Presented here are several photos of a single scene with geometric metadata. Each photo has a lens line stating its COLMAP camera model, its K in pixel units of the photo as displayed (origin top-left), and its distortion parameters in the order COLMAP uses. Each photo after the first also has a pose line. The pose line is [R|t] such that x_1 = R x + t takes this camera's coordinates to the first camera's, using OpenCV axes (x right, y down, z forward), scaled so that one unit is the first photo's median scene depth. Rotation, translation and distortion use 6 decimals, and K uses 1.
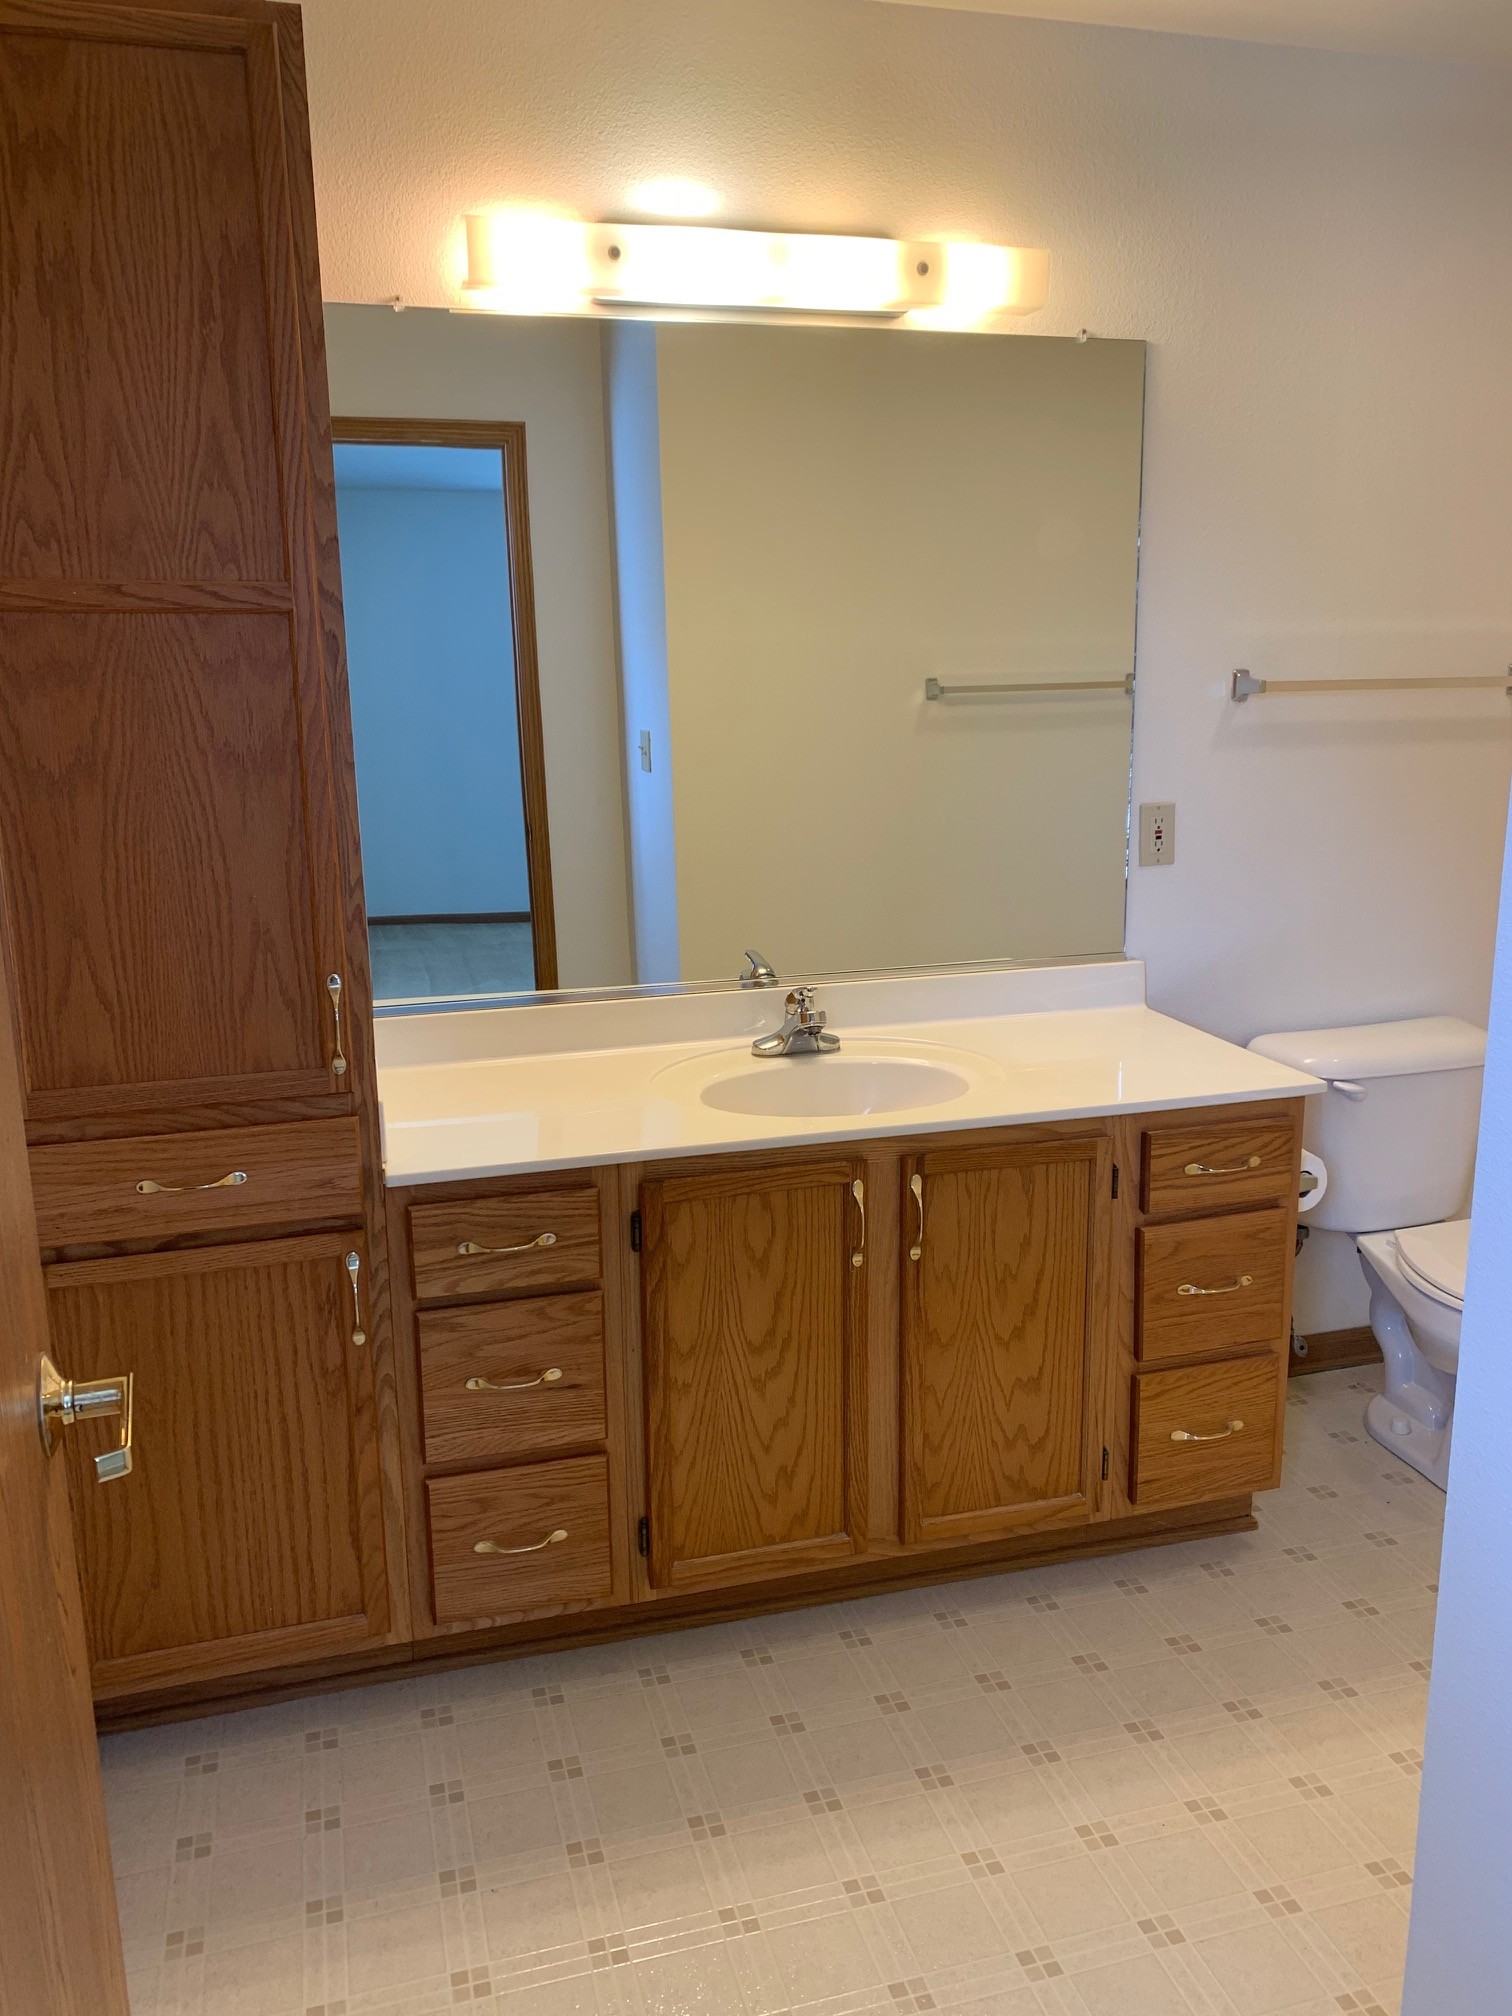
lens RADIAL K [[1547.9, 0, 751.5], [0, 1547.9, 1000.0], [0, 0, 1]] dist [0.014413, -0.009526]
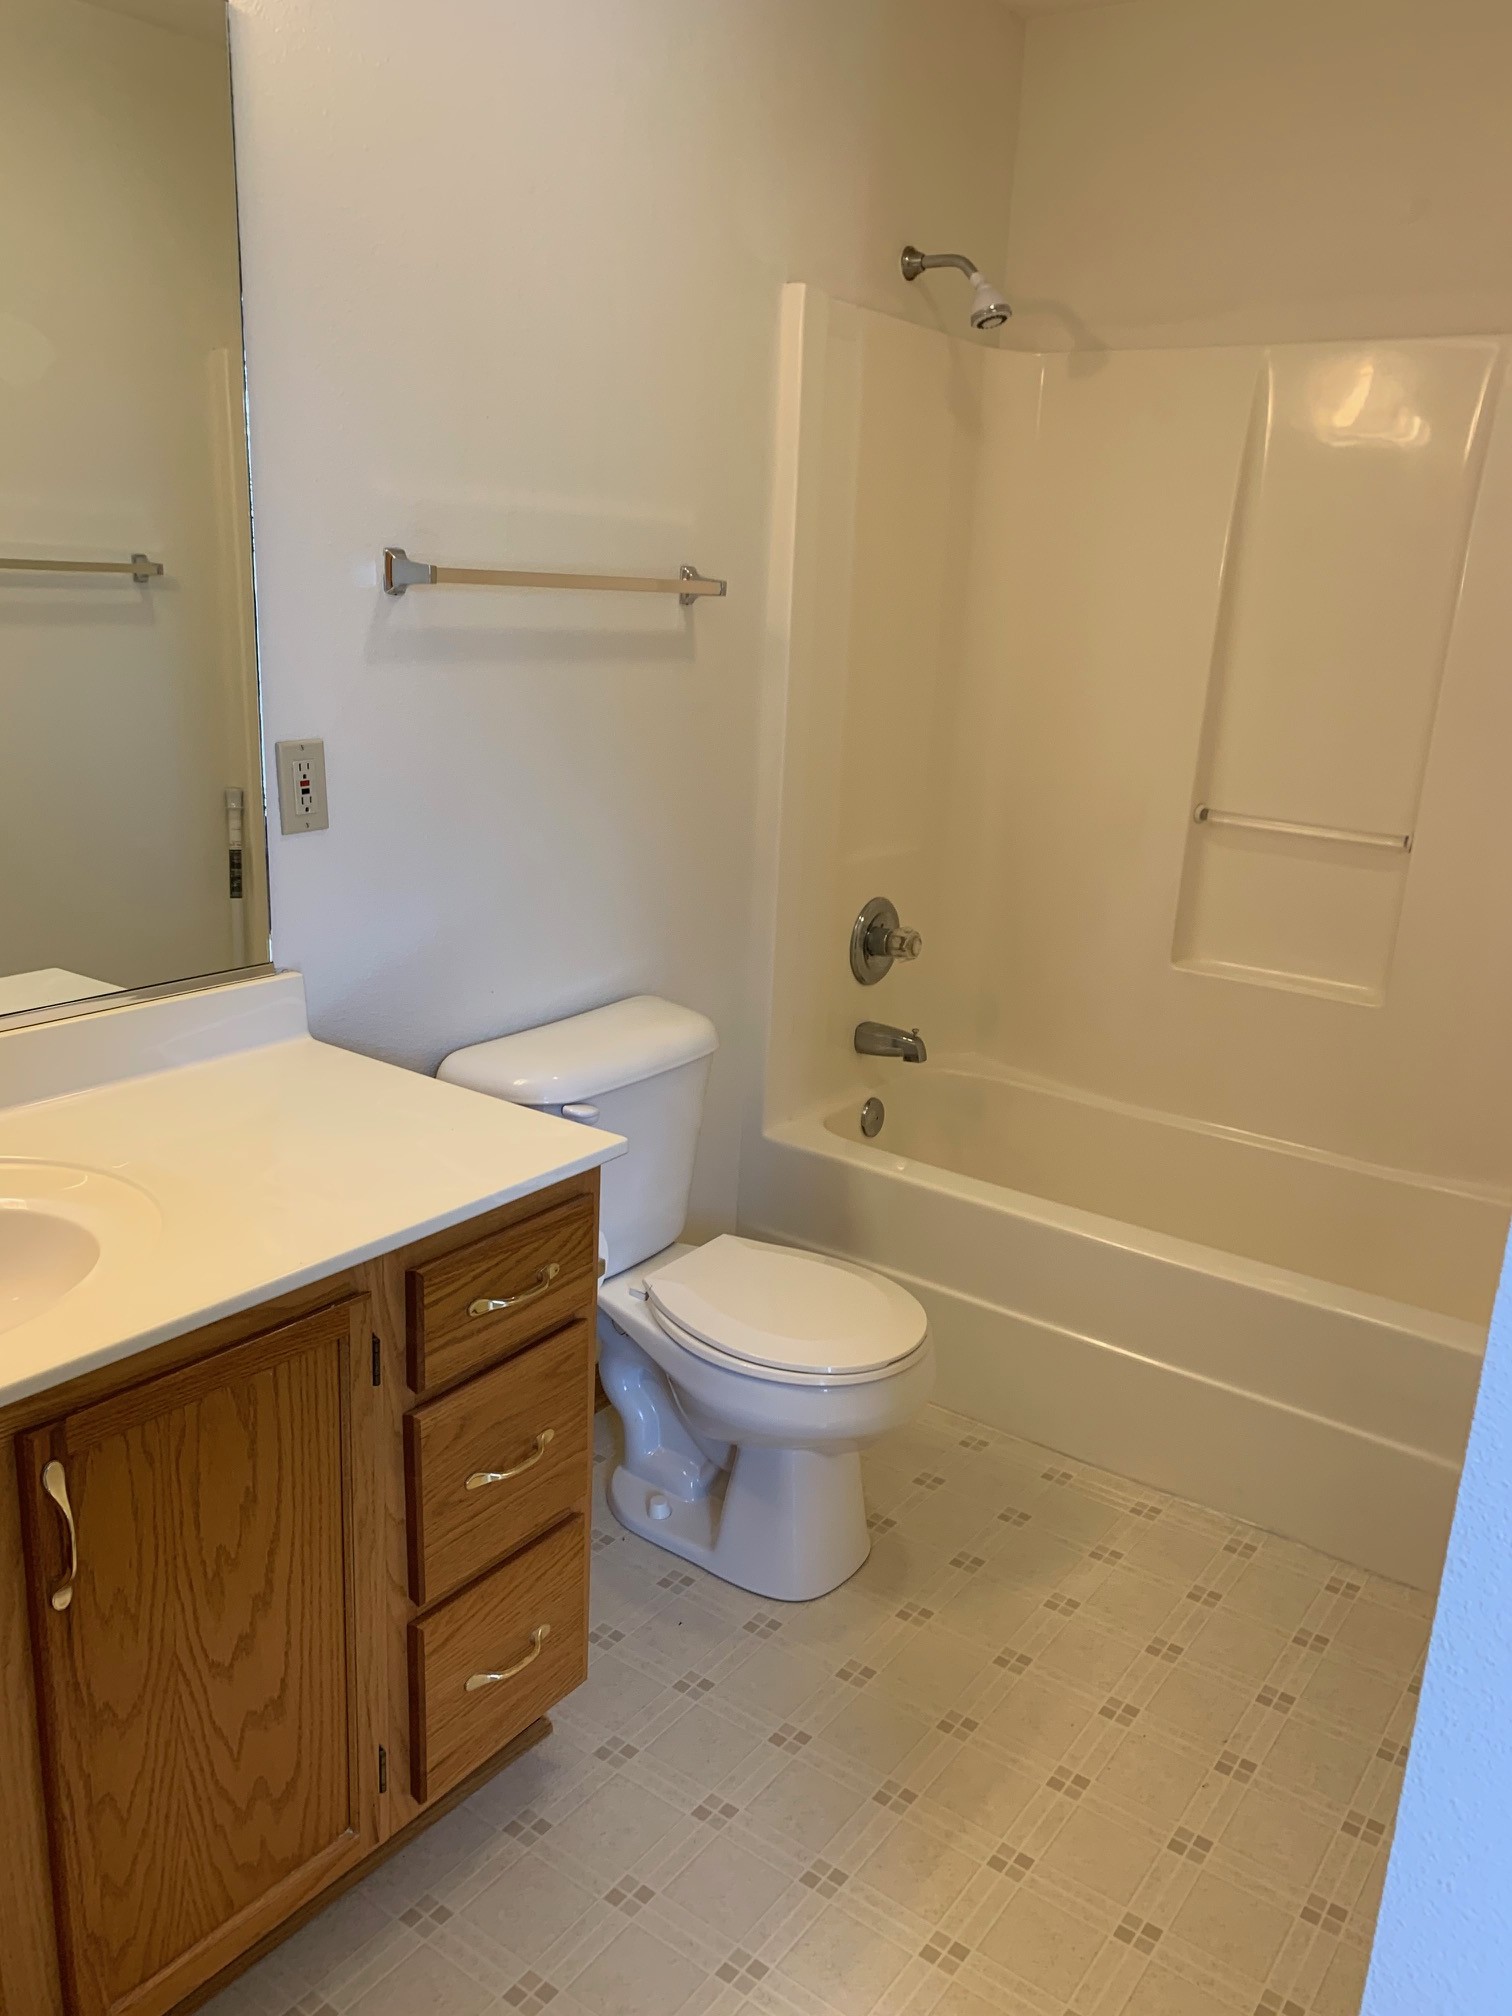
lens RADIAL K [[1547.9, 0, 751.5], [0, 1547.9, 1000.0], [0, 0, 1]] dist [0.014413, -0.009526]
pose [[0.784742, -0.113163, 0.609405, -0.011688], [0.077937, 0.993404, 0.084109, -0.066985], [-0.614903, -0.018508, 0.788385, 0.408461]]
